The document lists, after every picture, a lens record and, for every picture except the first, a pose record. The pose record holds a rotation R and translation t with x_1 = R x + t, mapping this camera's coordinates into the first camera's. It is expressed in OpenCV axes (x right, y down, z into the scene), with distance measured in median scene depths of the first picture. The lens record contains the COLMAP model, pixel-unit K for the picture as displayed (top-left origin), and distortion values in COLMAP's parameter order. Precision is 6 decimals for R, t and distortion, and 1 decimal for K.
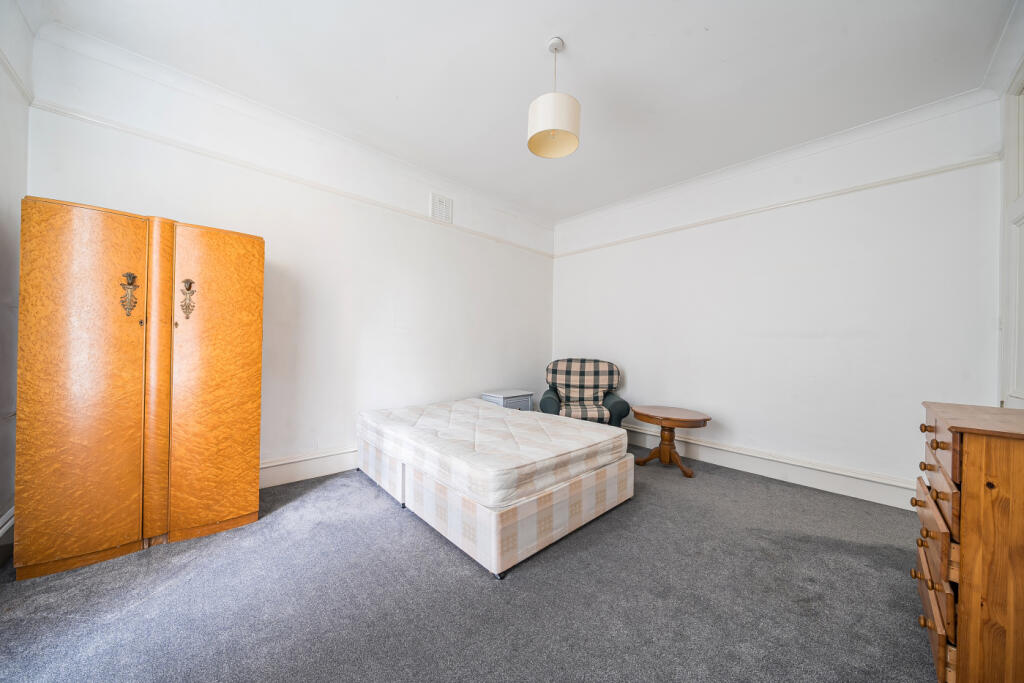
lens RADIAL K [[343.5, 0, 508.1], [0, 343.5, 342.0], [0, 0, 1]] dist [-0.001687, 0.000107]
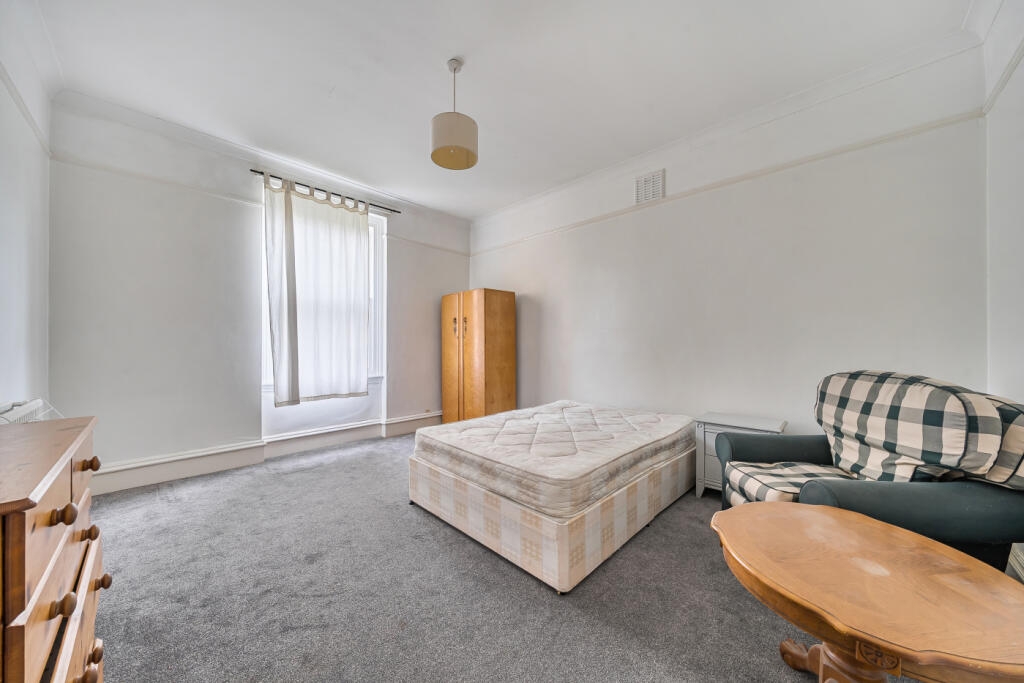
lens RADIAL K [[345.5, 0, 505.6], [0, 345.5, 343.3], [0, 0, 1]] dist [-0.001970, 0.000083]
pose [[0.041205, -0.023991, -0.998863, 1.248195], [0.007973, 0.999688, -0.023682, 0.042537], [0.999119, -0.006988, 0.041383, 1.145019]]
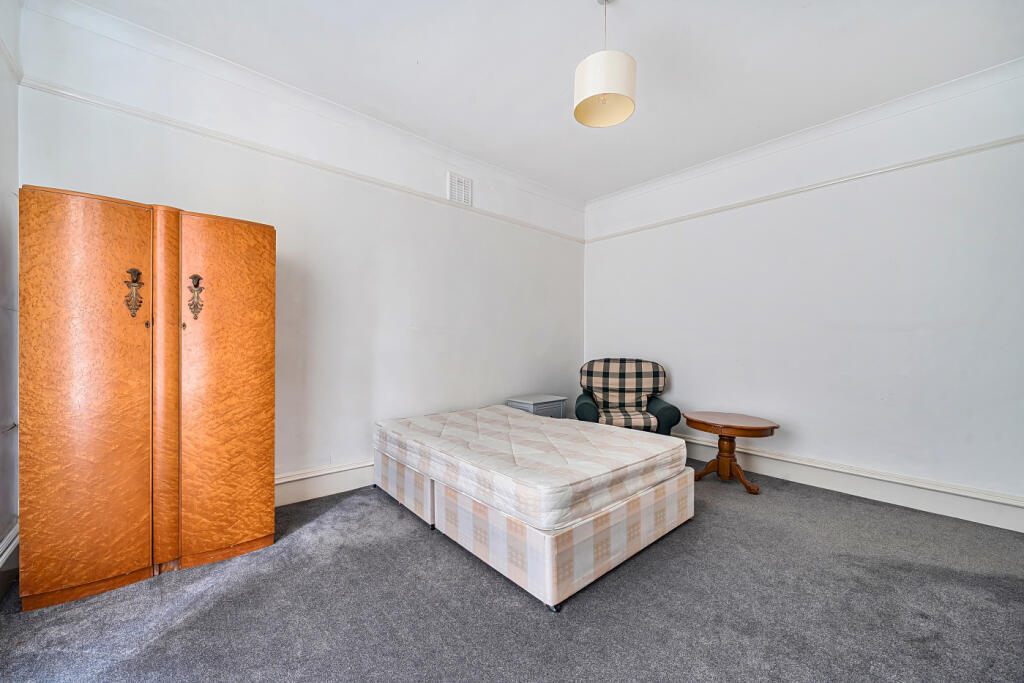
lens RADIAL K [[389.0, 0, 508.3], [0, 389.0, 343.5], [0, 0, 1]] dist [0.001014, 0.000024]
pose [[0.999509, -0.013070, -0.028463, -0.091373], [0.013292, 0.999883, 0.007622, -0.001545], [0.028360, -0.007997, 0.999566, 0.009257]]
